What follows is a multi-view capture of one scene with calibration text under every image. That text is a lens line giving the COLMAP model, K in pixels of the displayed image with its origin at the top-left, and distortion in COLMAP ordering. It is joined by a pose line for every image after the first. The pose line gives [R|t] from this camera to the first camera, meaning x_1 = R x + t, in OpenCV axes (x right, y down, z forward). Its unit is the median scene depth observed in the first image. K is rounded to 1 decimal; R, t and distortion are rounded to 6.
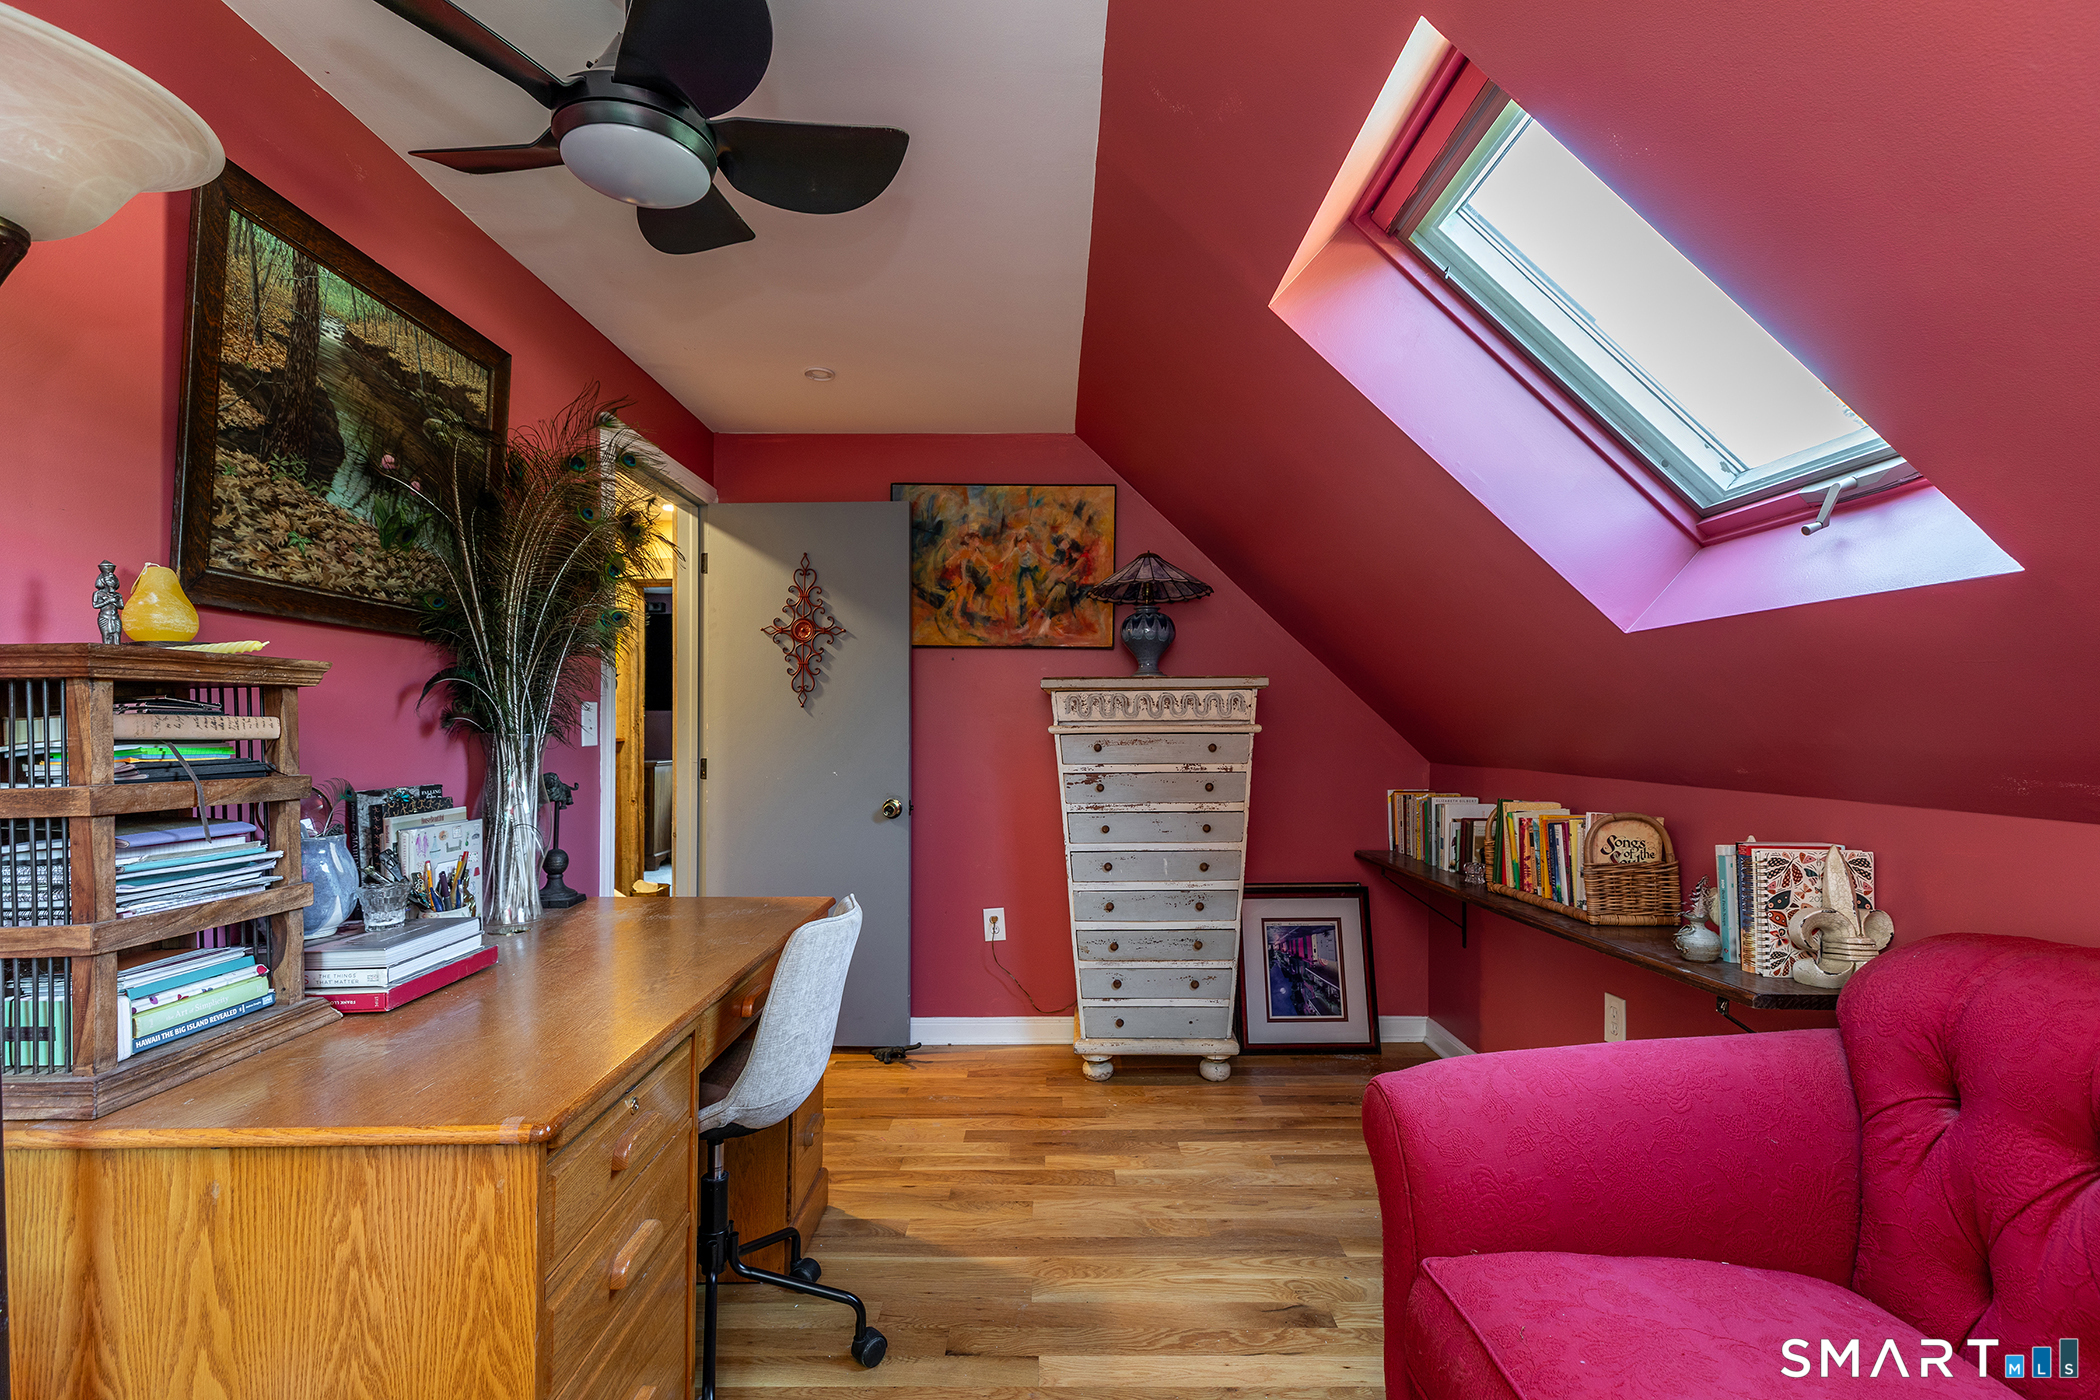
lens RADIAL K [[979.8, 0, 1049.2], [0, 979.8, 698.8], [0, 0, 1]] dist [0.005162, -0.001410]
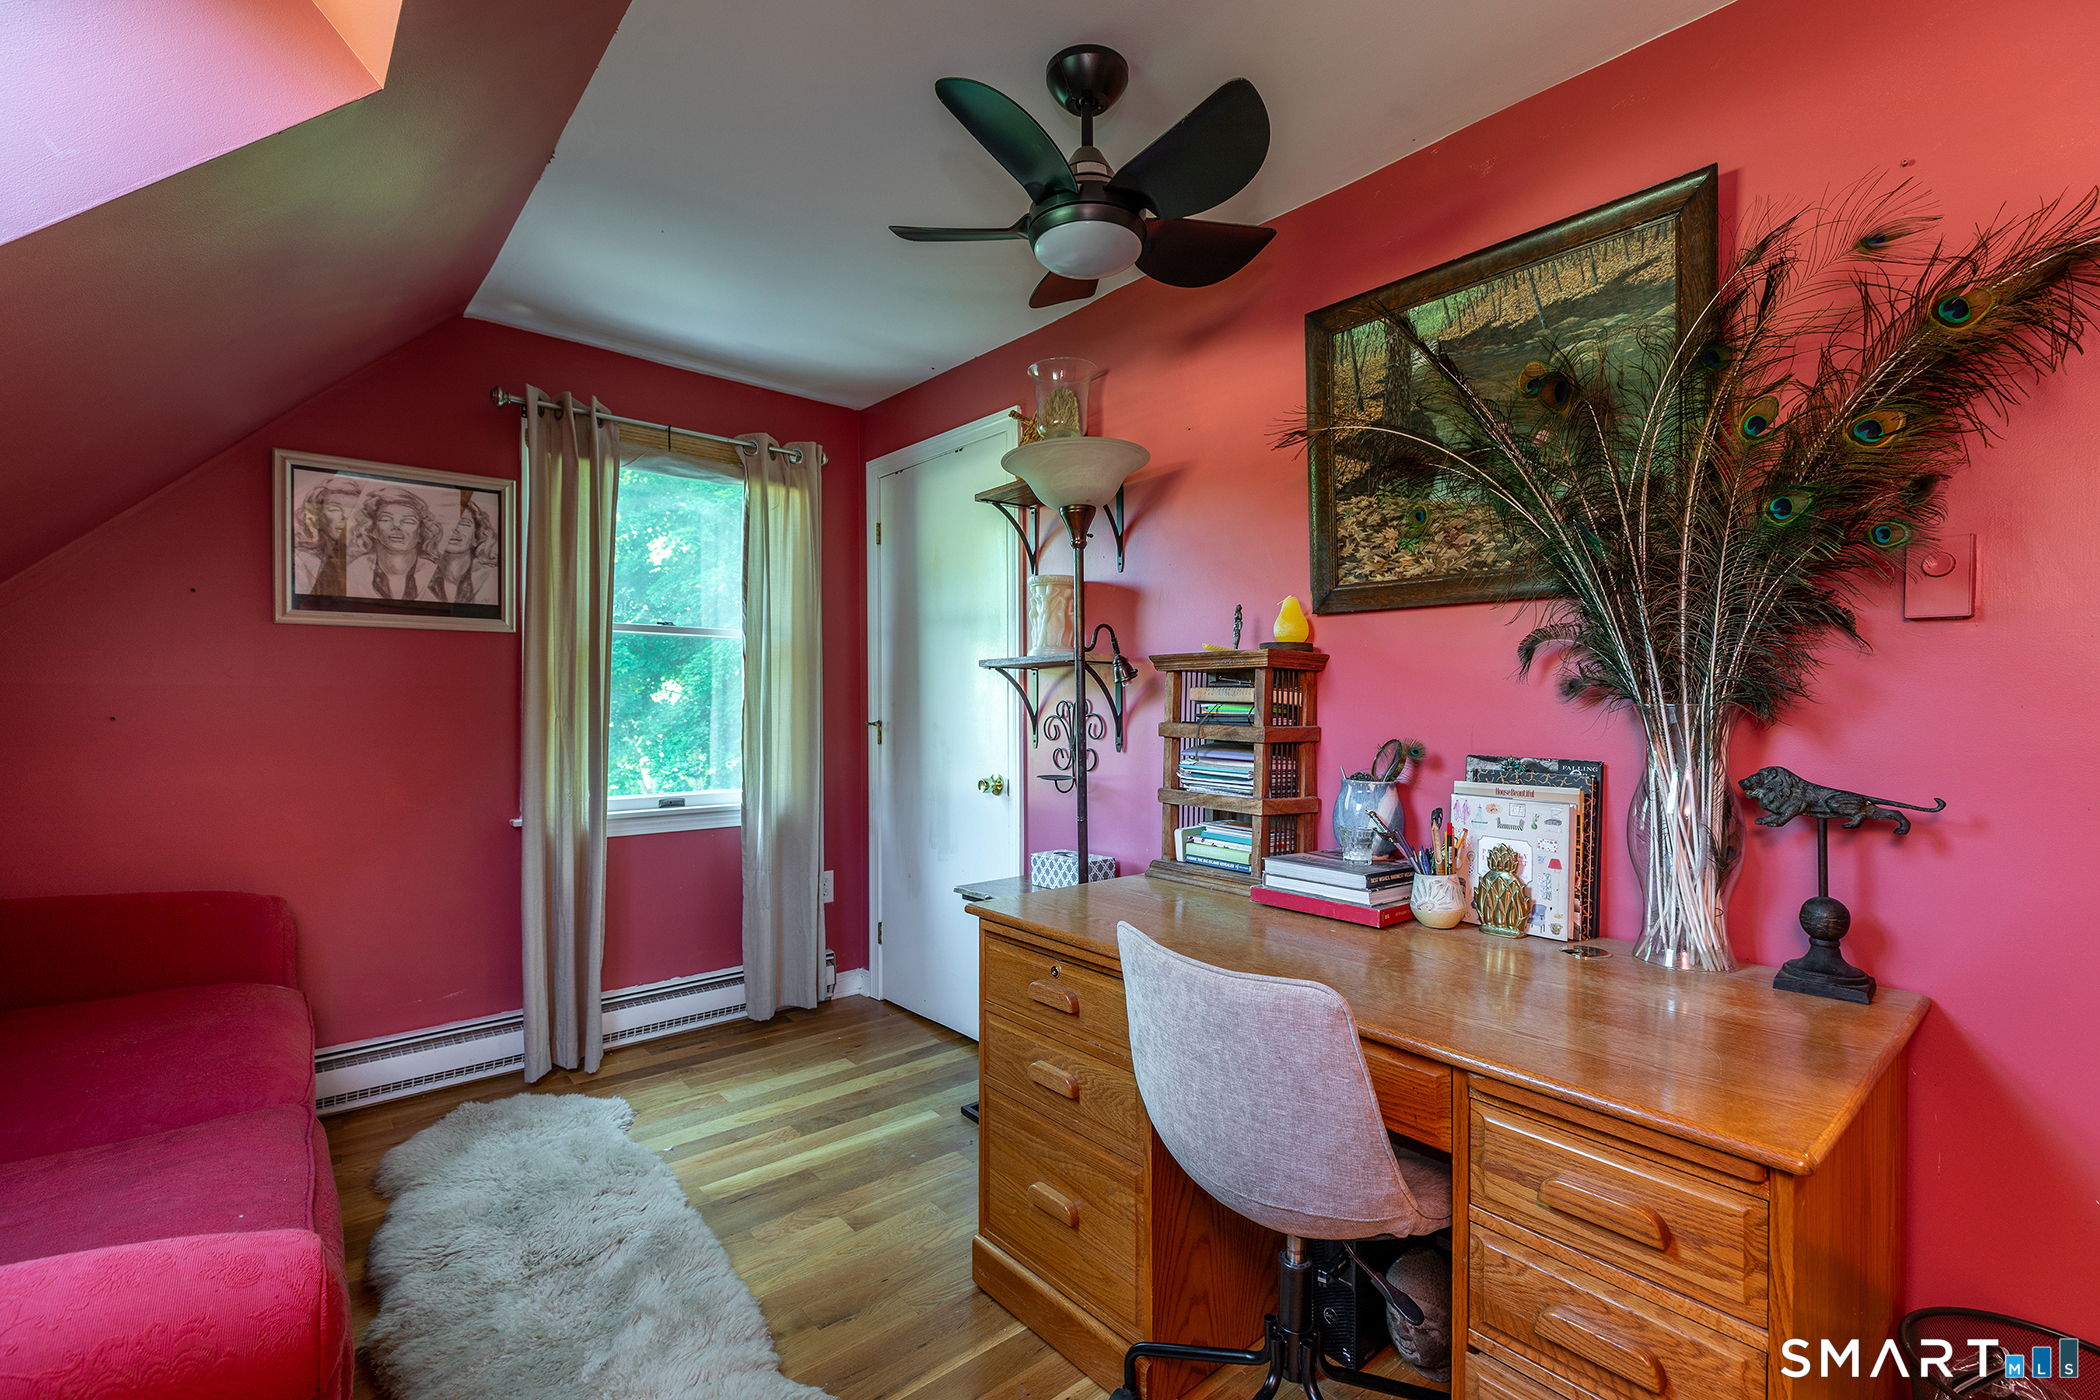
lens RADIAL K [[979.8, 0, 1051.7], [0, 979.8, 703.1], [0, 0, 1]] dist [0.005162, -0.001410]
pose [[-0.782308, 0.000202, -0.622892, 0.364811], [0.014313, 0.999742, -0.017651, 0.056492], [0.622728, -0.022724, -0.782108, 1.750427]]
